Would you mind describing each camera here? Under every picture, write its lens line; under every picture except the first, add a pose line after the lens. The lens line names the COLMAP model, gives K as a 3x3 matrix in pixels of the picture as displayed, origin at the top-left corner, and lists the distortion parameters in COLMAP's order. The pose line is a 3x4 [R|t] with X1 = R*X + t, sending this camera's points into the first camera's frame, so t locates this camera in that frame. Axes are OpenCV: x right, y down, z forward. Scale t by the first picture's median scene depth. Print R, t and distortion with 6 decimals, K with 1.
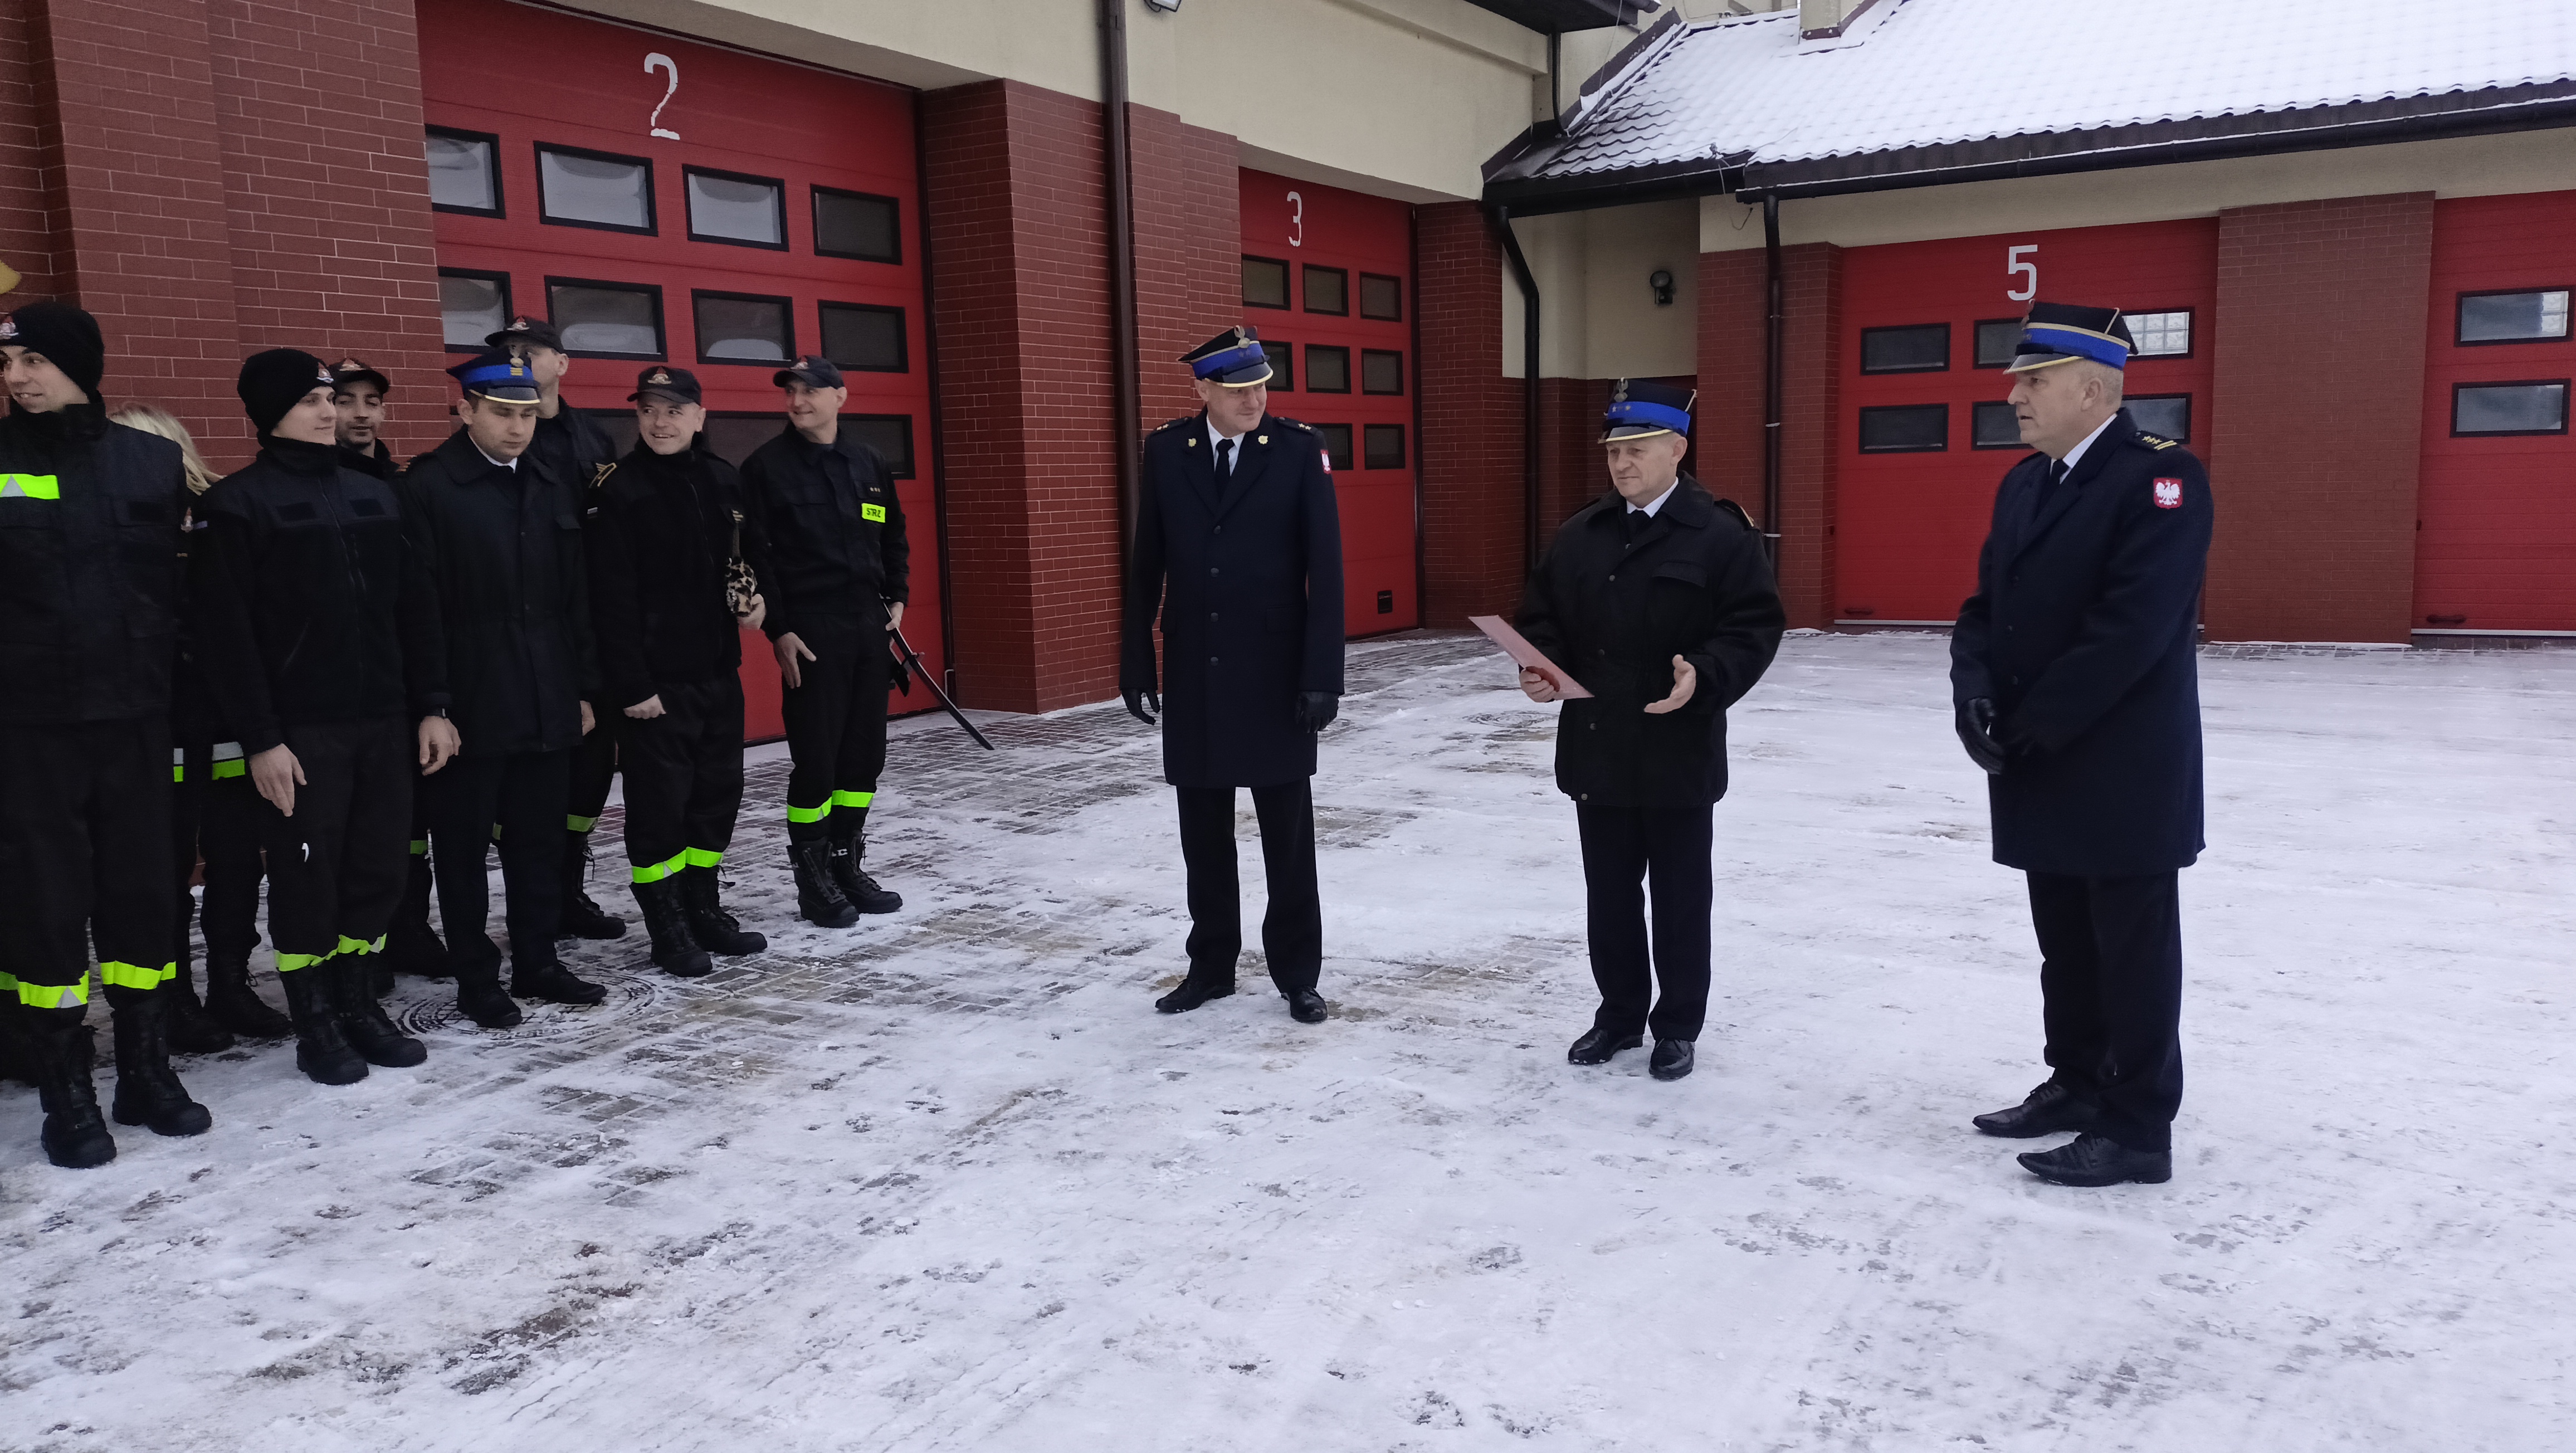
lens RADIAL K [[1915.8, 0, 1315.8], [0, 1915.8, 720.6], [0, 0, 1]] dist [0.118017, -0.200897]
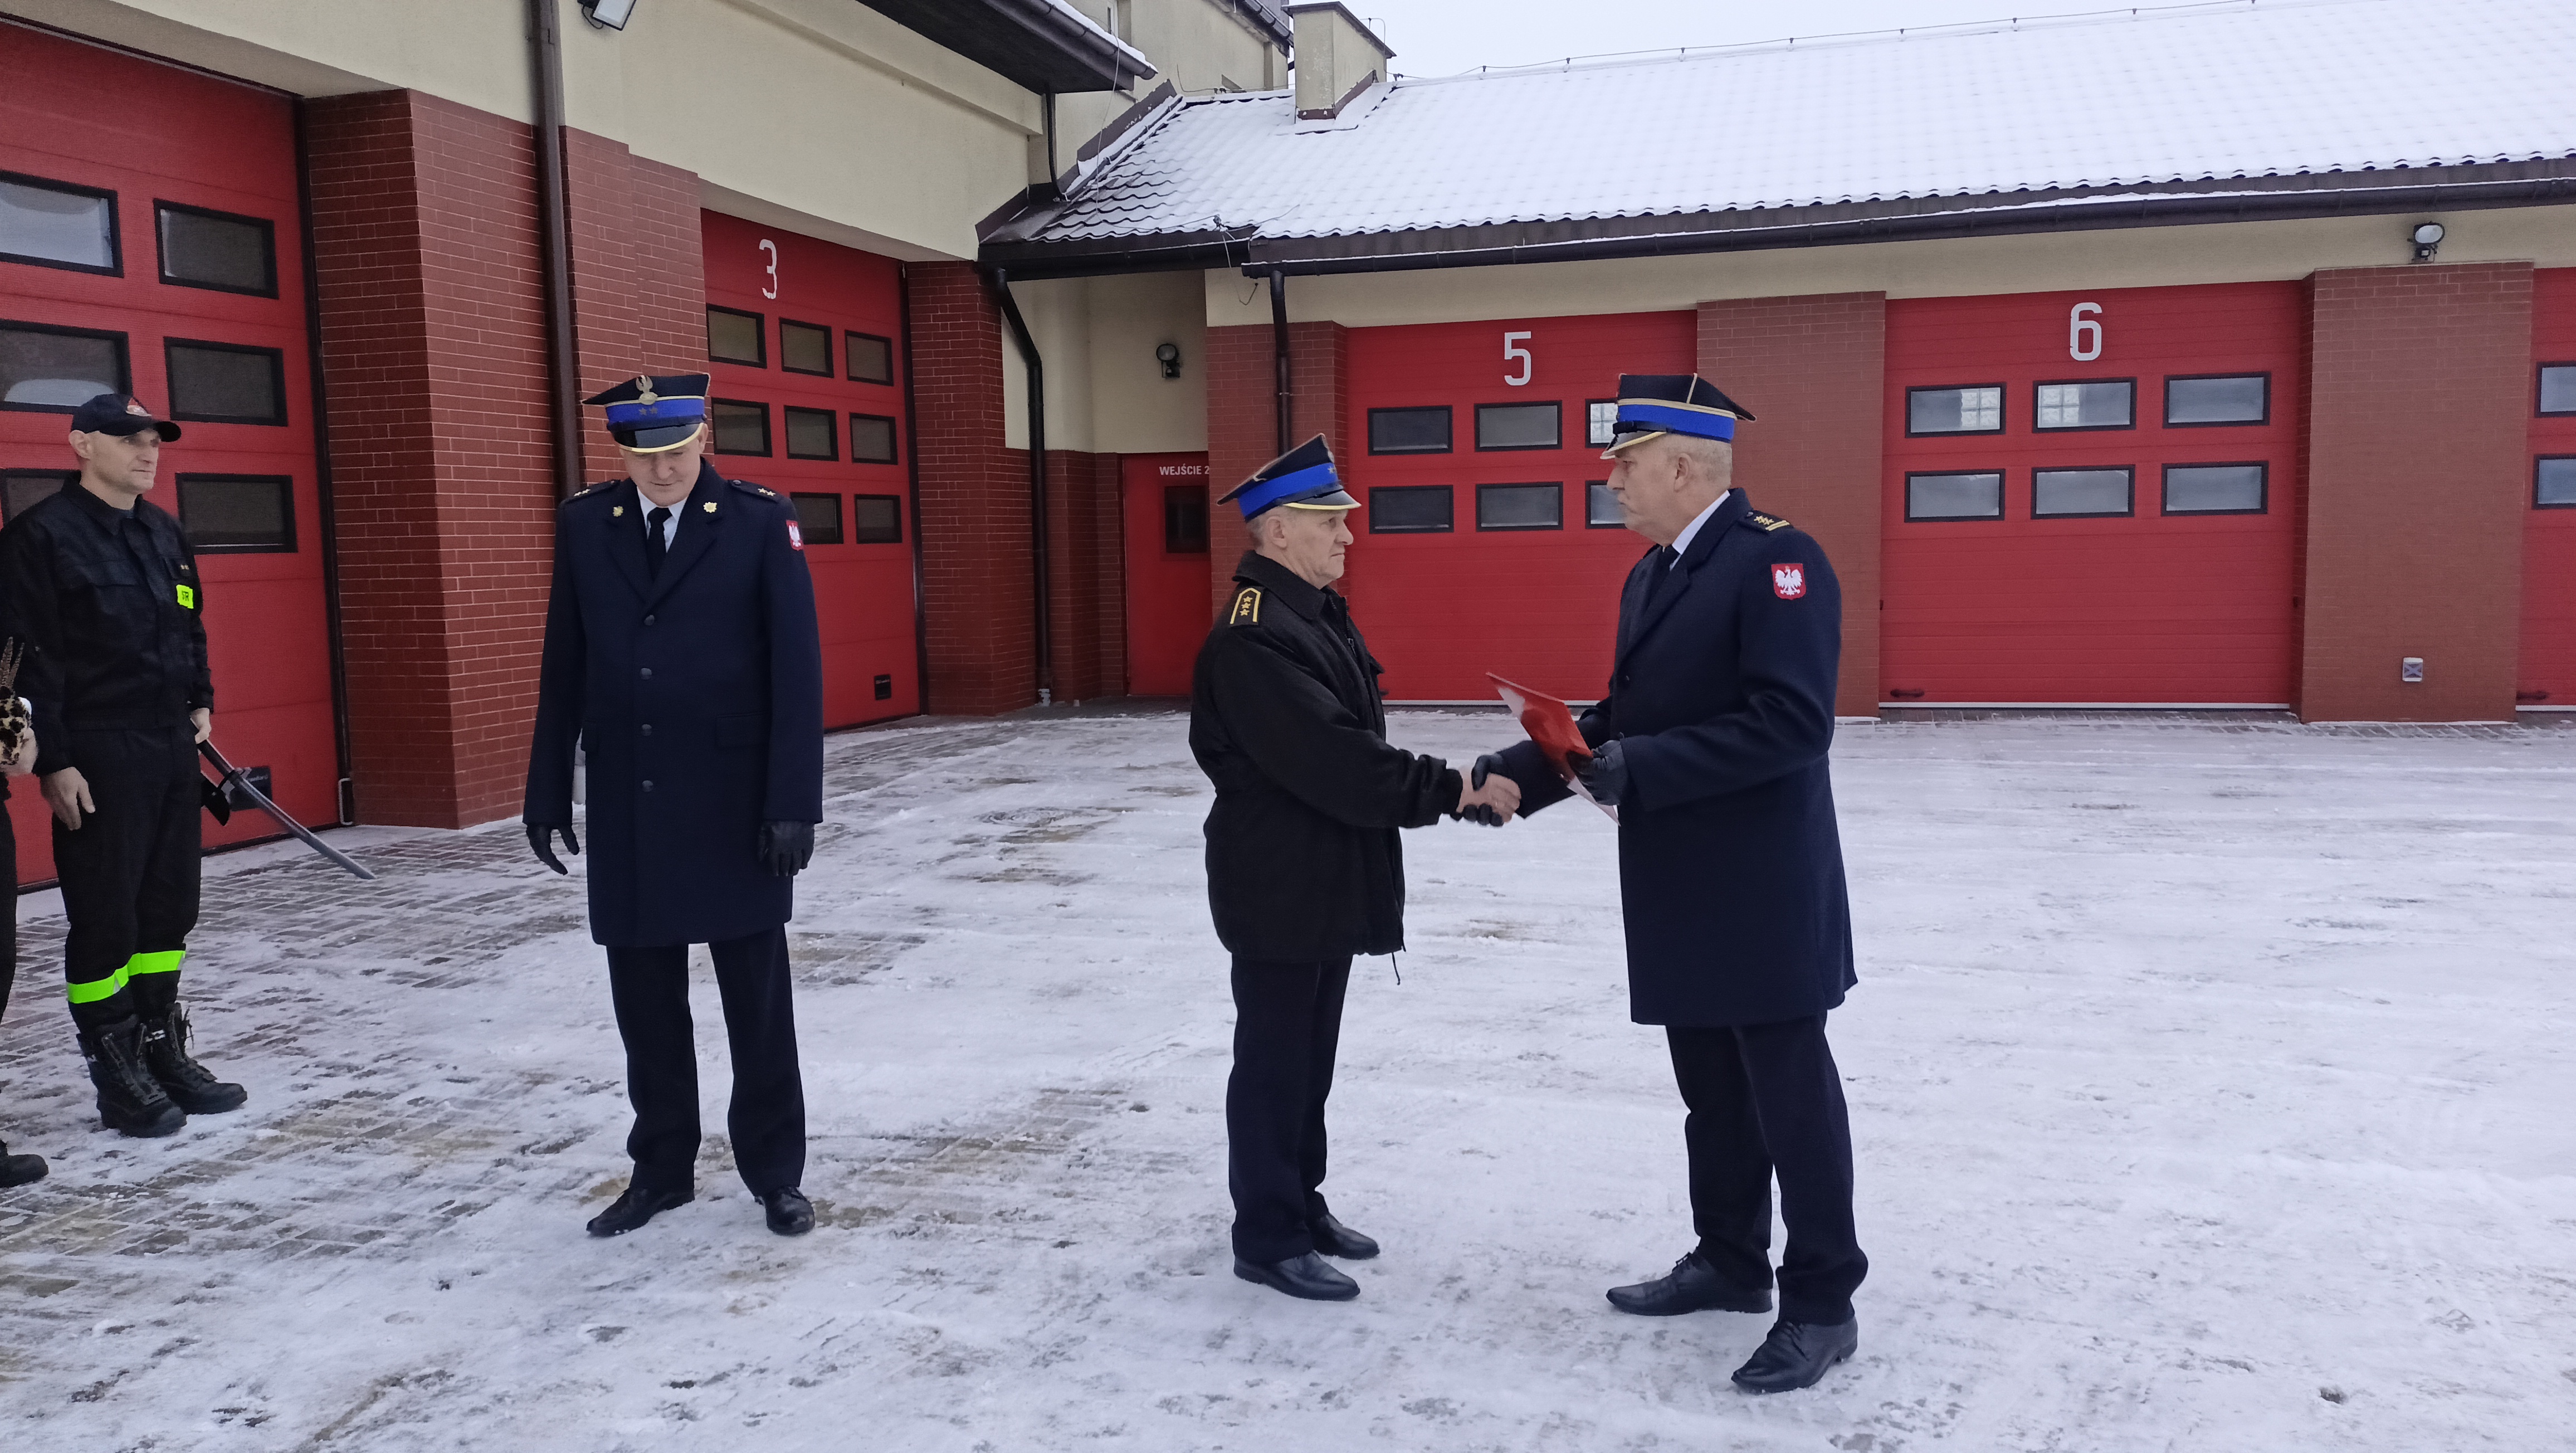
lens RADIAL K [[1930.9, 0, 1325.7], [0, 1930.9, 717.9], [0, 0, 1]] dist [0.105230, -0.181103]
pose [[0.966251, -0.017607, 0.256999, 0.005871], [0.028065, 0.998918, -0.037081, -0.019483], [-0.256069, 0.043042, 0.965700, 0.139984]]
